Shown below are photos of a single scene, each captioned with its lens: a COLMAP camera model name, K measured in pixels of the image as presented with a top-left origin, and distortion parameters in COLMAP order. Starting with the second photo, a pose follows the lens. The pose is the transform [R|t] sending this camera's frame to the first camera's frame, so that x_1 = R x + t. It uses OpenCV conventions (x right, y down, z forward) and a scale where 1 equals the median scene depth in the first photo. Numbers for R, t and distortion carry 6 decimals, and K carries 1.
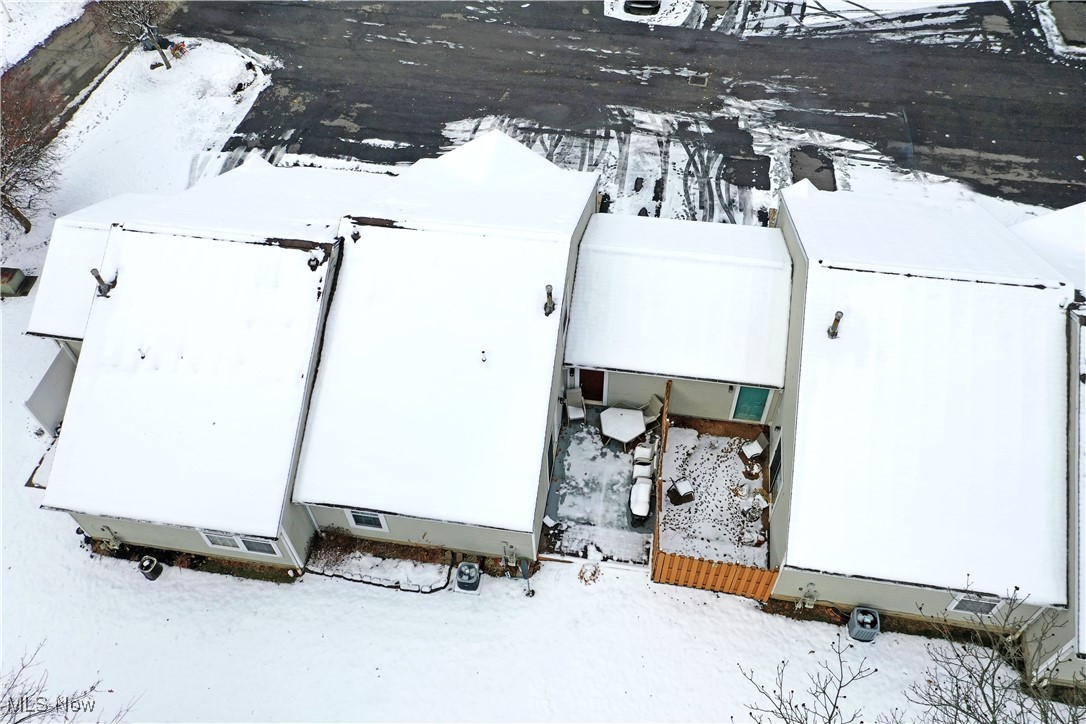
lens RADIAL K [[866.2, 0, 541.2], [0, 866.2, 362.1], [0, 0, 1]] dist [0.013774, 0.002501]
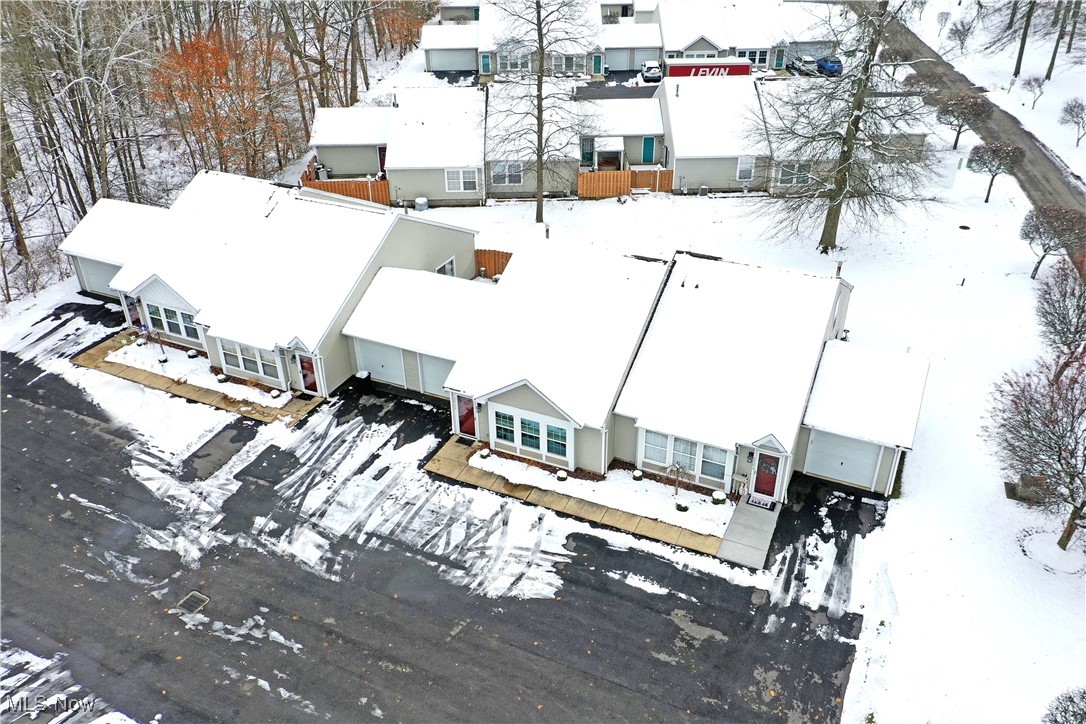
lens RADIAL K [[866.2, 0, 541.7], [0, 866.2, 362.0], [0, 0, 1]] dist [0.013774, 0.002501]
pose [[-0.961748, -0.099750, 0.255129, -0.275293], [0.238484, 0.153358, 0.958961, -1.041811], [-0.134783, 0.983123, -0.123703, 0.919632]]
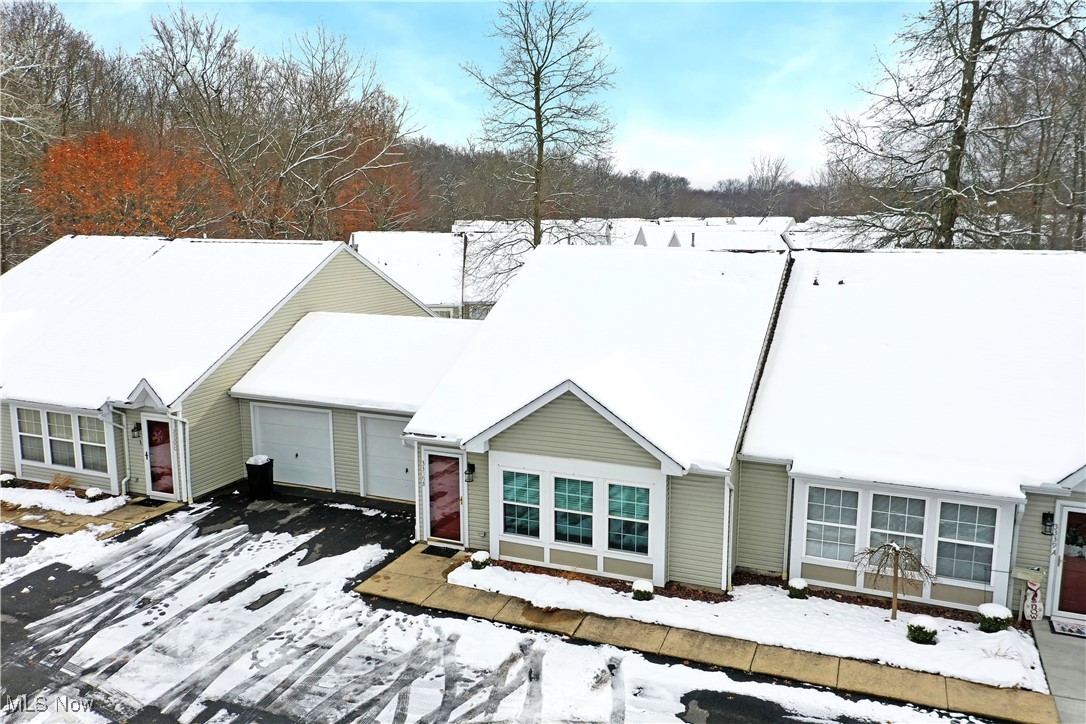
lens RADIAL K [[866.2, 0, 540.7], [0, 866.2, 356.7], [0, 0, 1]] dist [0.013774, 0.002501]
pose [[-0.973809, -0.006133, 0.227285, -0.128278], [0.194329, 0.496498, 0.846006, -0.599157], [-0.118035, 0.868016, -0.482302, 1.033458]]
